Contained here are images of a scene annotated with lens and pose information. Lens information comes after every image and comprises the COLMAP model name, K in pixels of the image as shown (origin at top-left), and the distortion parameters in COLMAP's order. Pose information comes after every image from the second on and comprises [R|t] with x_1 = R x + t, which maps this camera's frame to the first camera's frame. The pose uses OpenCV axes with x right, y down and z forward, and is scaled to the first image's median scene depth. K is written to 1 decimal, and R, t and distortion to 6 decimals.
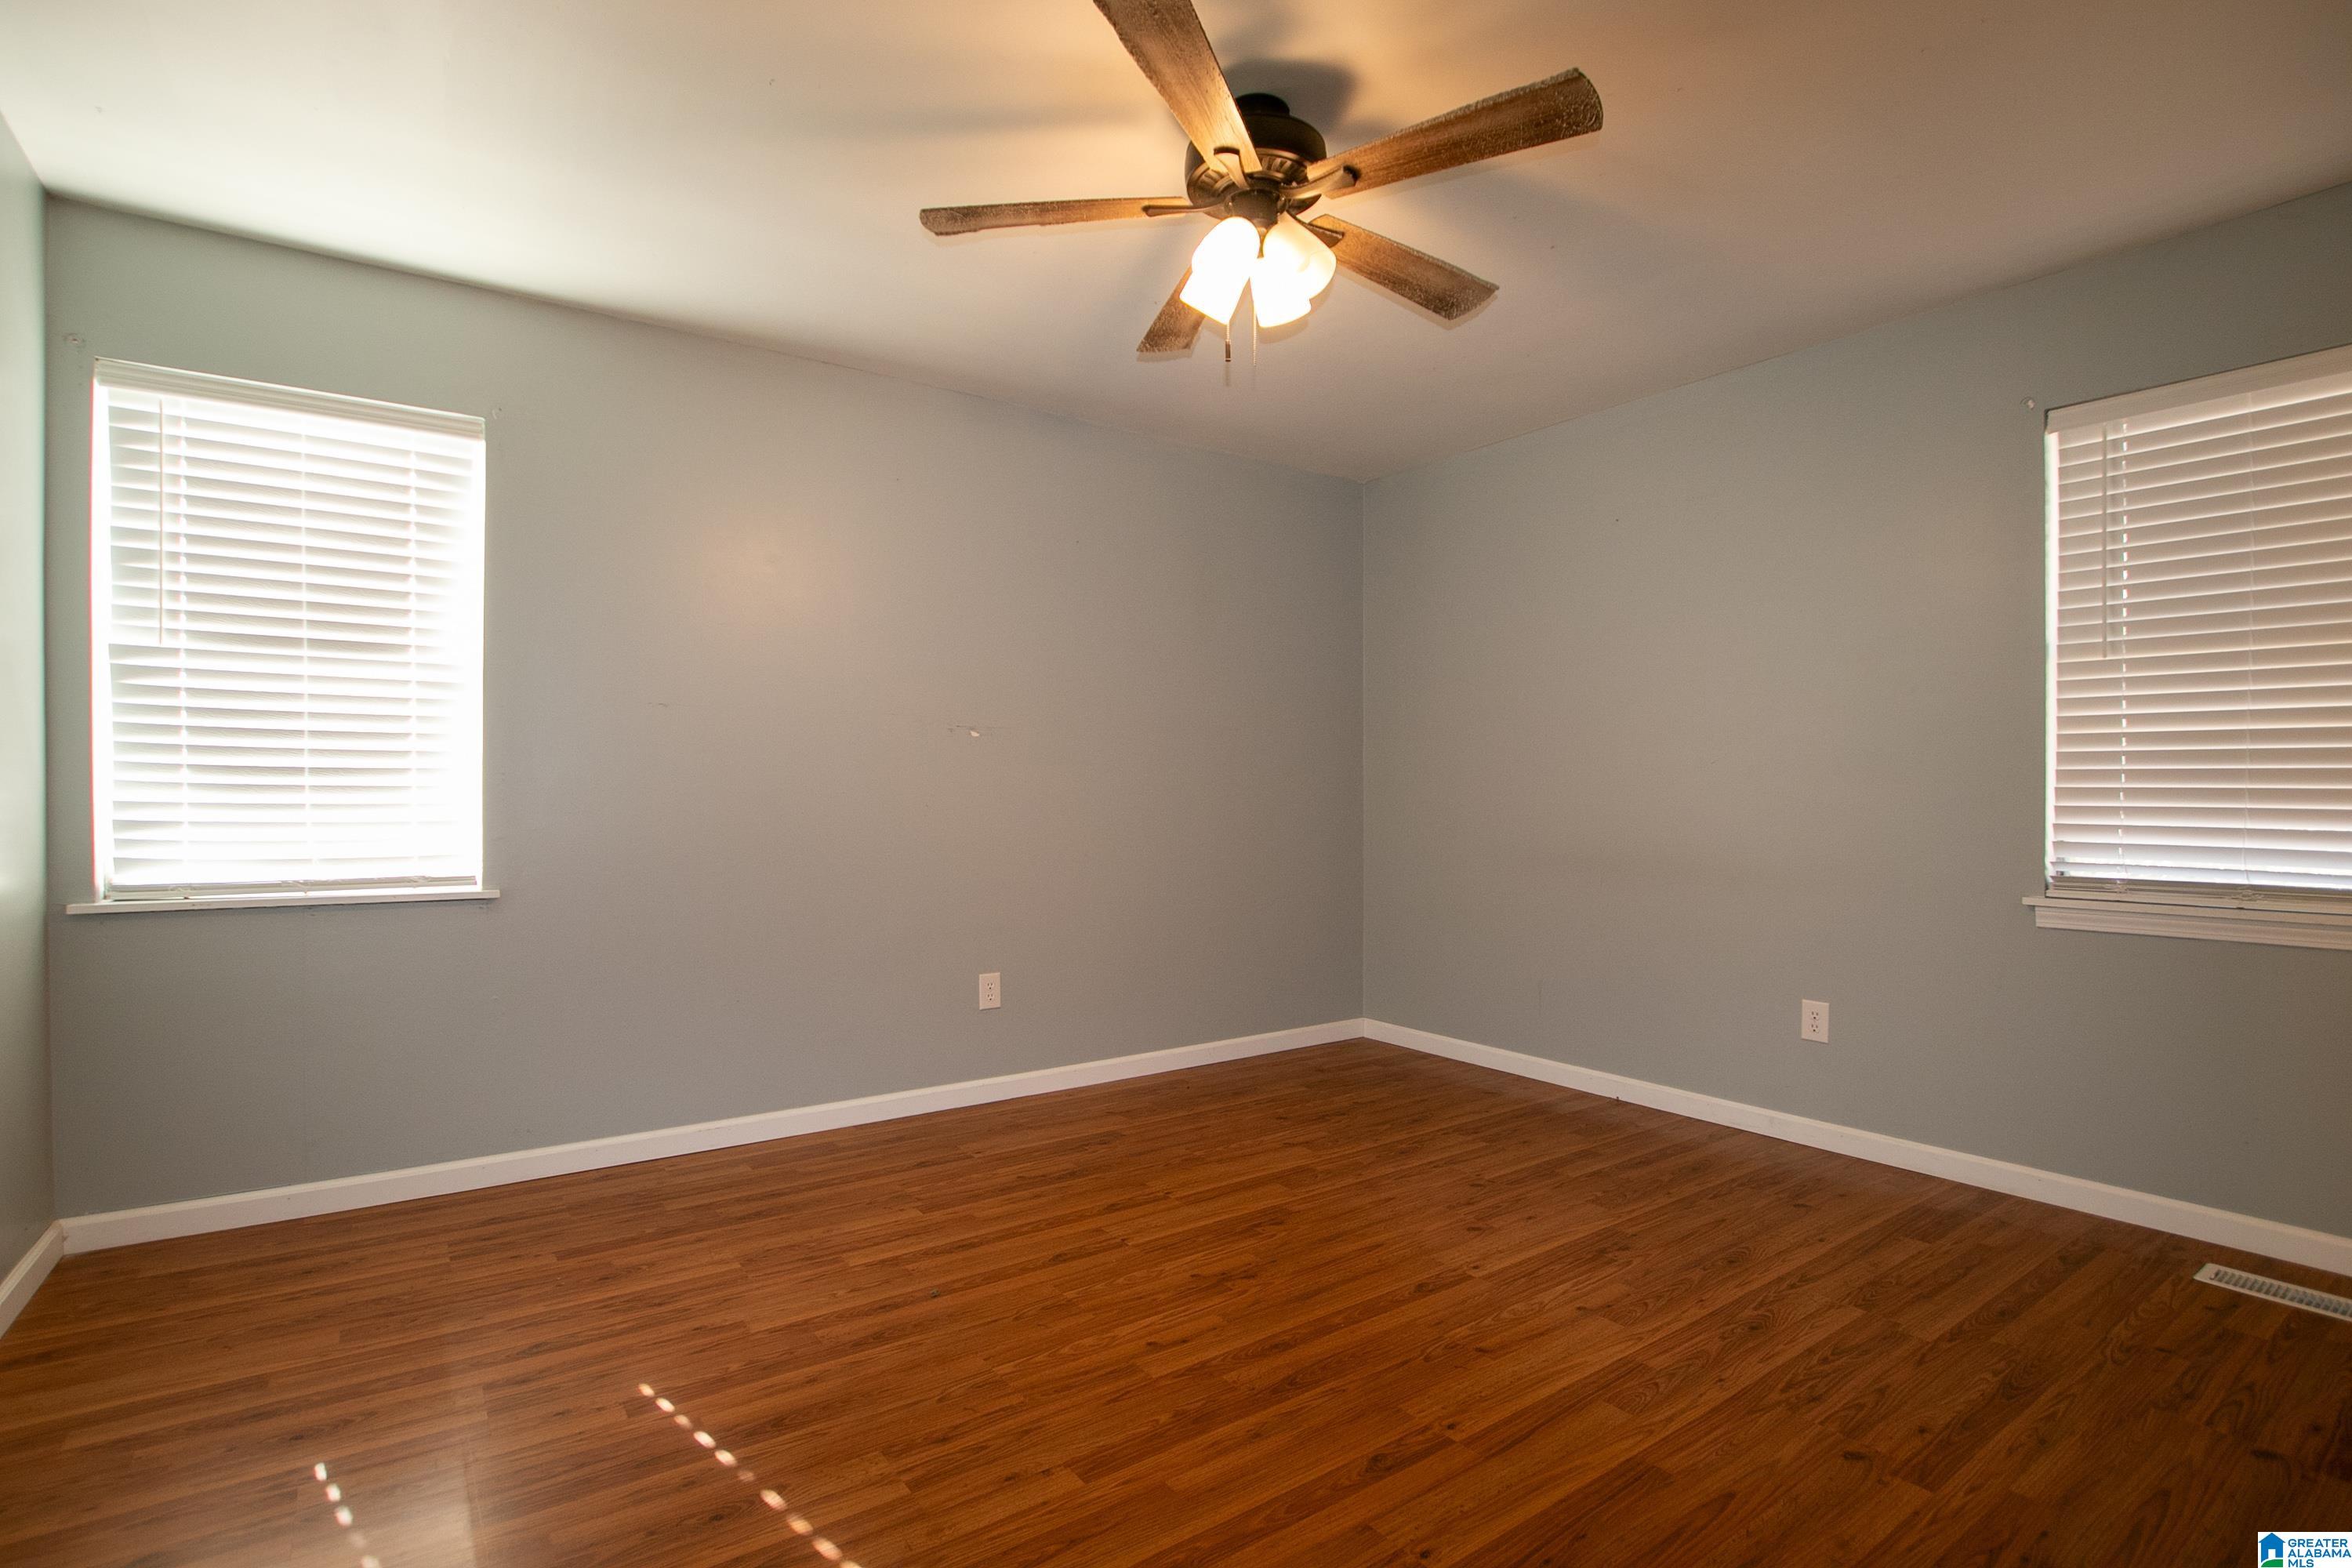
lens RADIAL K [[1096.2, 0, 1177.2], [0, 1096.2, 783.0], [0, 0, 1]] dist [-0.031571, -0.000938]
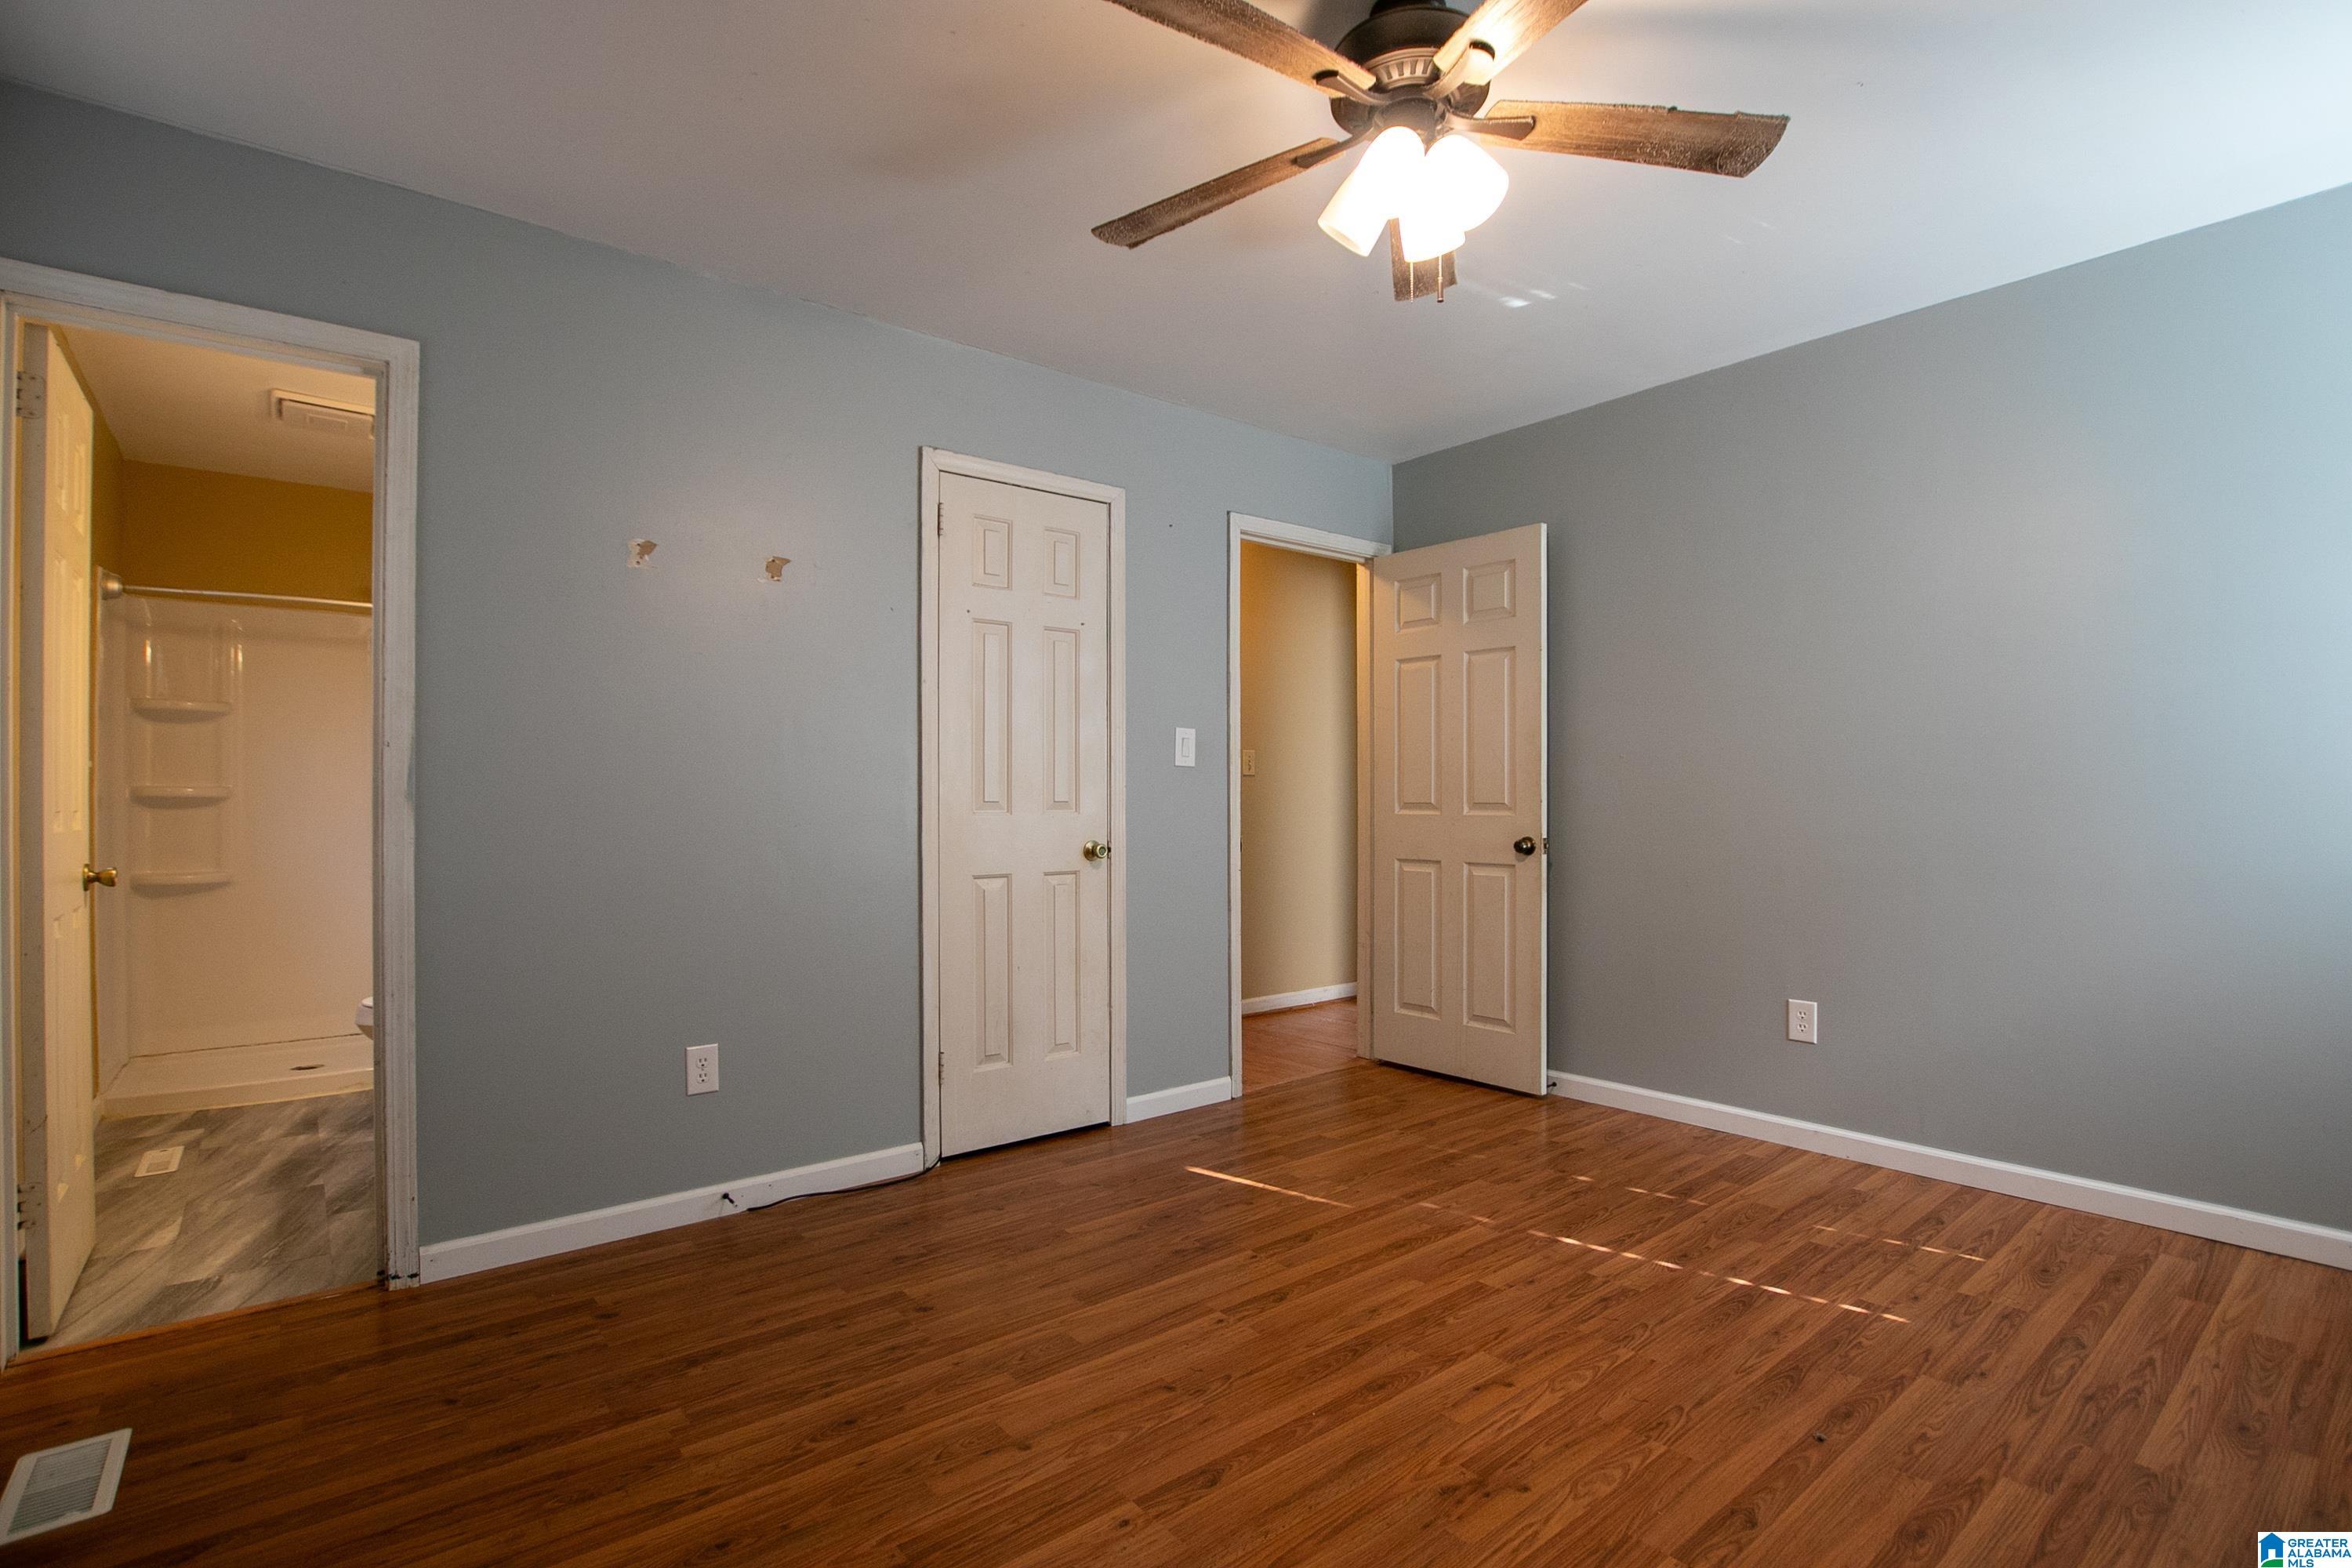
lens RADIAL K [[1096.2, 0, 1175.2], [0, 1096.2, 794.4], [0, 0, 1]] dist [-0.031571, -0.000938]
pose [[-0.997904, 0.004659, -0.064538, 0.339629], [0.005520, 0.999898, -0.013167, 0.004981], [0.064470, -0.013495, -0.997828, 1.998878]]
